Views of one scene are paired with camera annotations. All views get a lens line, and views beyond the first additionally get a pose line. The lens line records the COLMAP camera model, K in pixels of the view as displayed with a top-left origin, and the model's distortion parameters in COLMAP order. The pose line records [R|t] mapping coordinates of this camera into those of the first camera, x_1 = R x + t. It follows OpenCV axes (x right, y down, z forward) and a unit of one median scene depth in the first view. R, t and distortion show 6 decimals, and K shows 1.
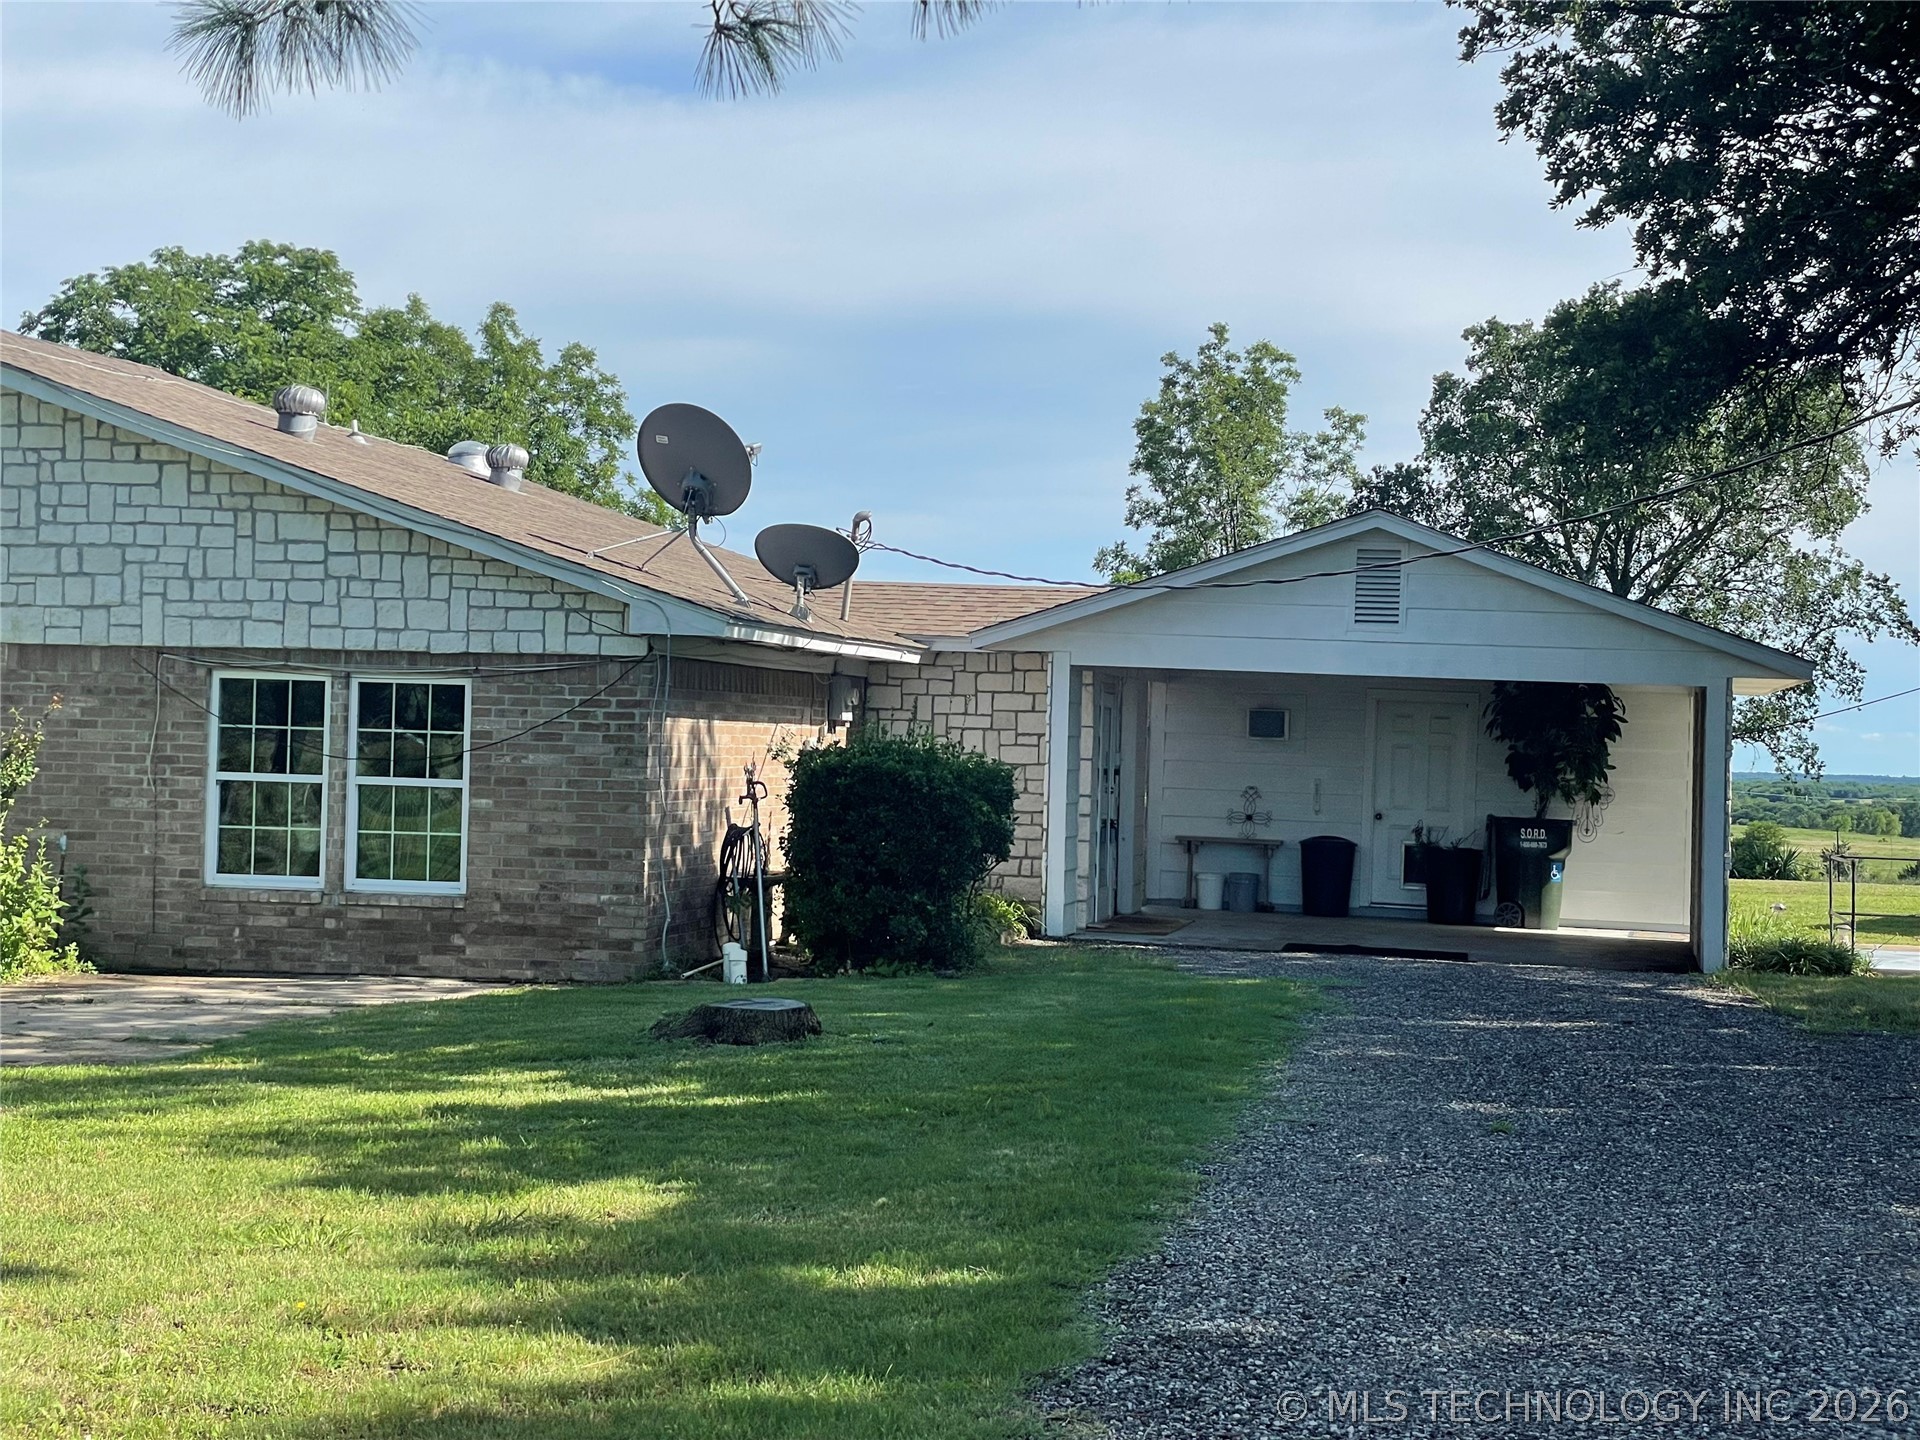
lens RADIAL K [[3072.3, 0, 966.0], [0, 3072.3, 706.9], [0, 0, 1]] dist [0.112364, 0.000000]
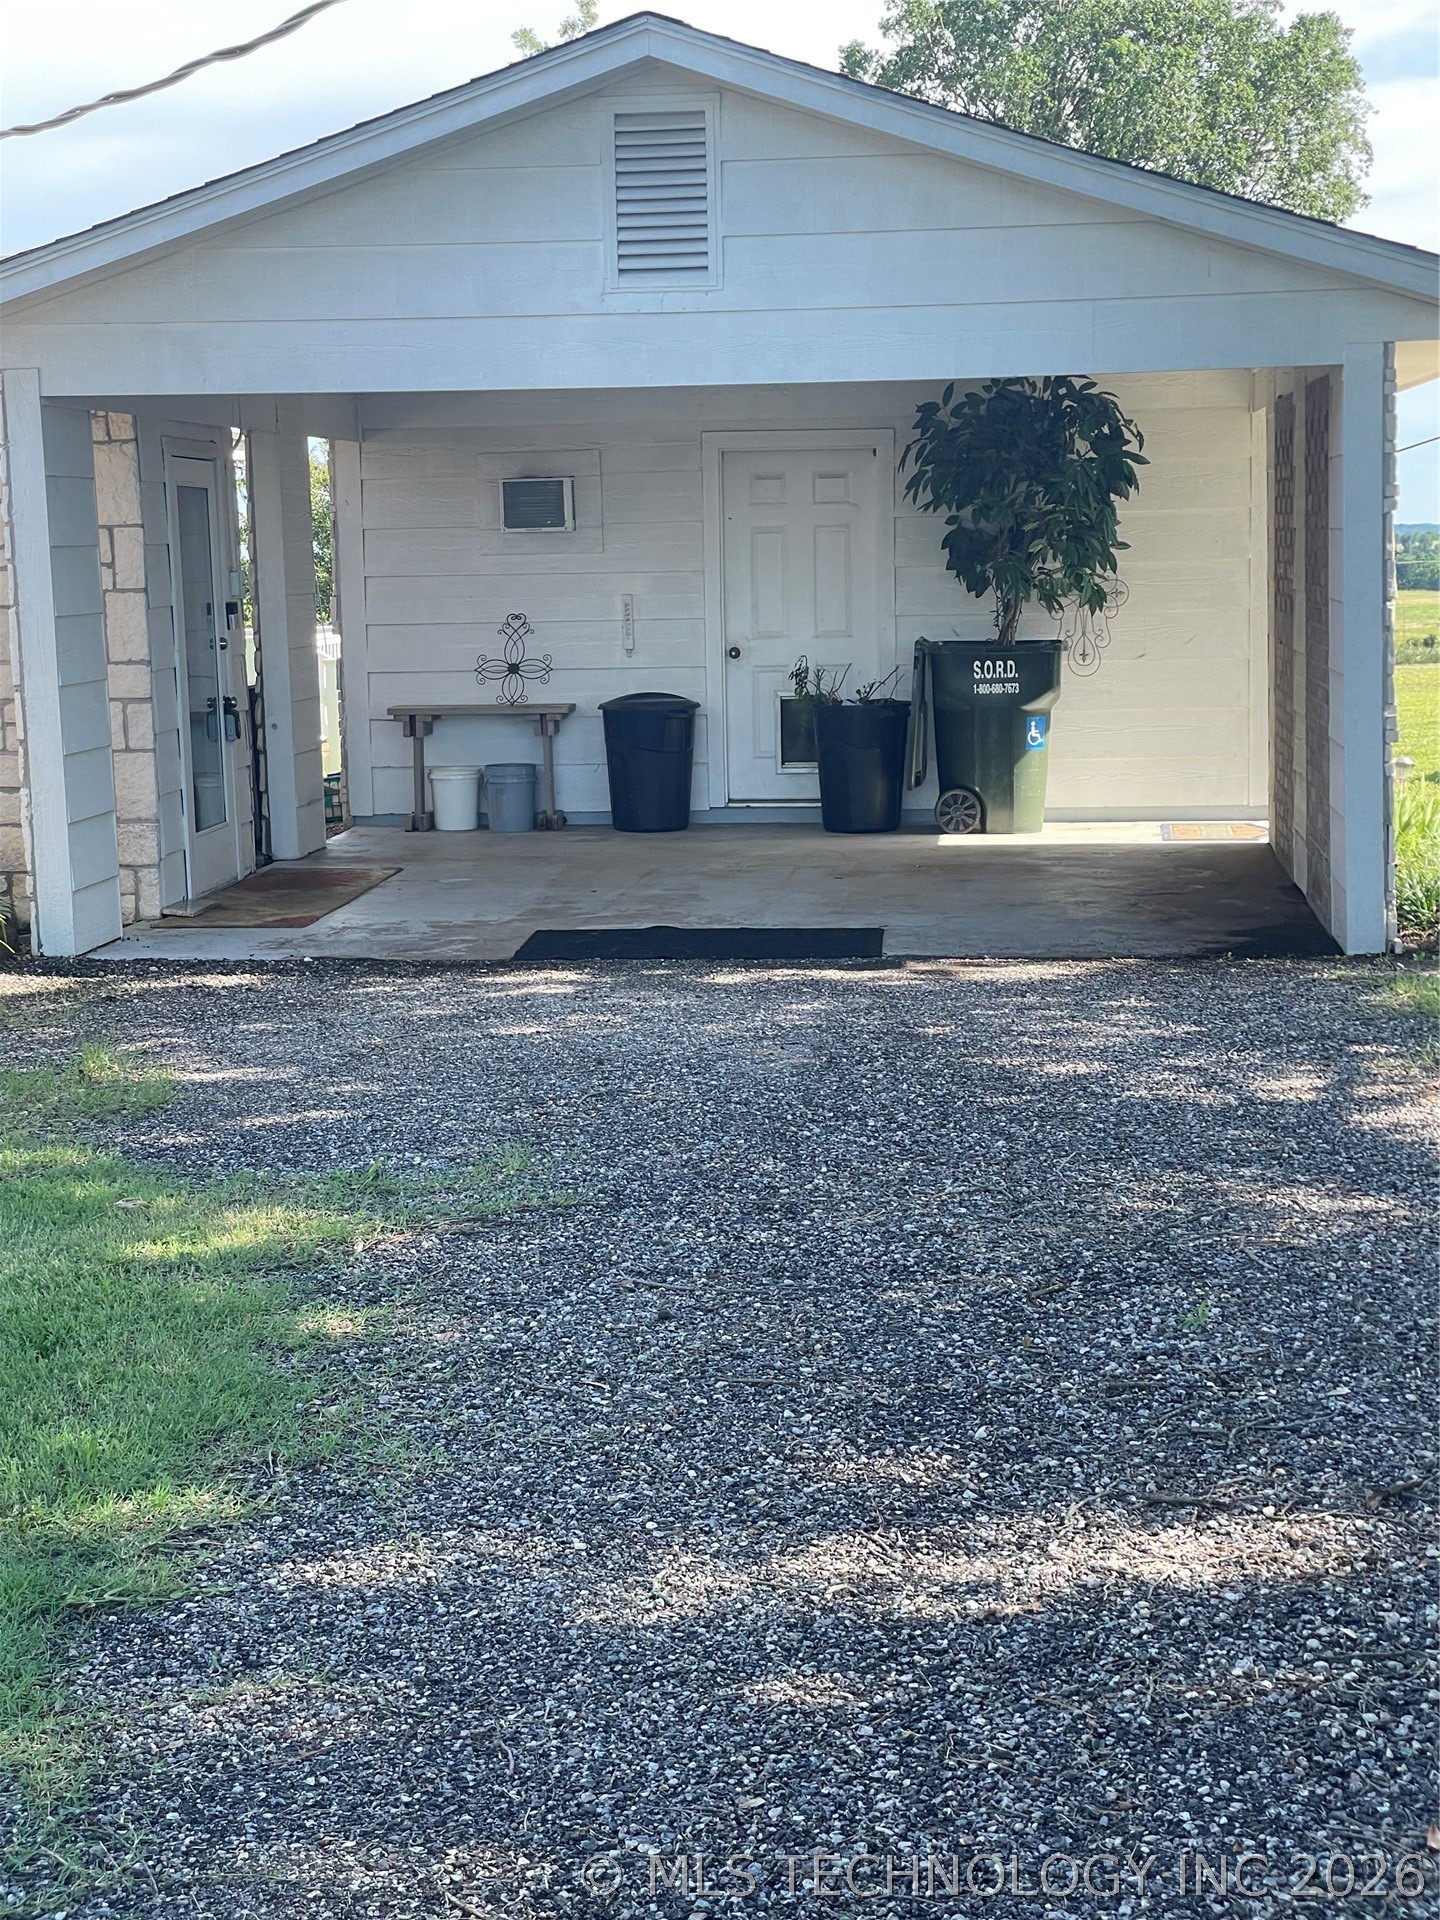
lens RADIAL K [[3072.3, 0, 706.8], [0, 3072.3, 960.6], [0, 0, 1]] dist [0.112364, 0.000000]
pose [[0.993931, -0.069274, 0.085458, 0.075918], [0.055979, 0.987223, 0.149186, 0.005912], [-0.094701, -0.143497, 0.985109, 0.421880]]
